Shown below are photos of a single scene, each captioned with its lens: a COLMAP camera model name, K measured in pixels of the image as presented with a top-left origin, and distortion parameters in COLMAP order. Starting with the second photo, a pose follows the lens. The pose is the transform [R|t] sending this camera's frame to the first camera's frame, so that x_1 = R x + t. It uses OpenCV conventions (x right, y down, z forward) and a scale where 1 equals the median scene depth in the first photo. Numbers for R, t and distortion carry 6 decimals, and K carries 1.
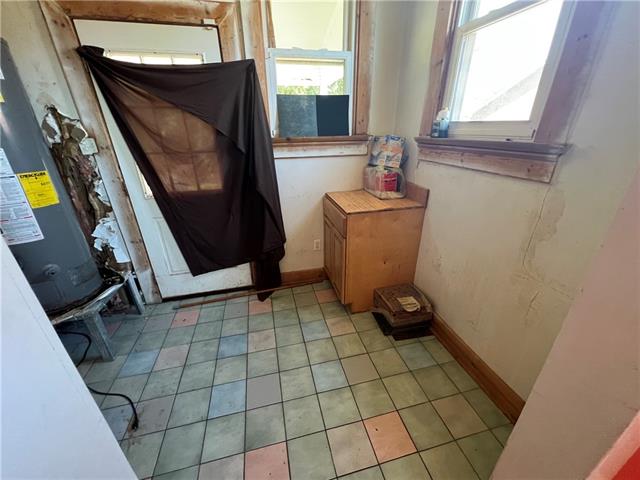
lens RADIAL K [[258.5, 0, 319.8], [0, 258.5, 241.3], [0, 0, 1]] dist [-0.001545, -0.000182]
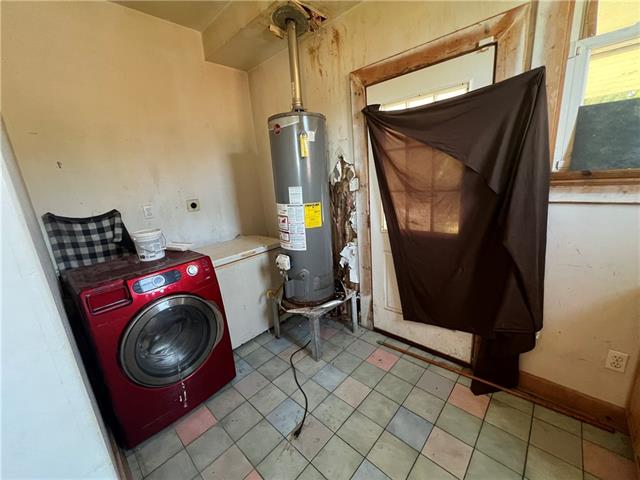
lens RADIAL K [[258.5, 0, 319.9], [0, 258.5, 239.0], [0, 0, 1]] dist [-0.001545, -0.000182]
pose [[0.547482, 0.175578, -0.818190, 0.062883], [-0.280243, 0.959752, 0.018434, -0.090454], [0.788497, 0.219200, 0.574652, 0.208181]]
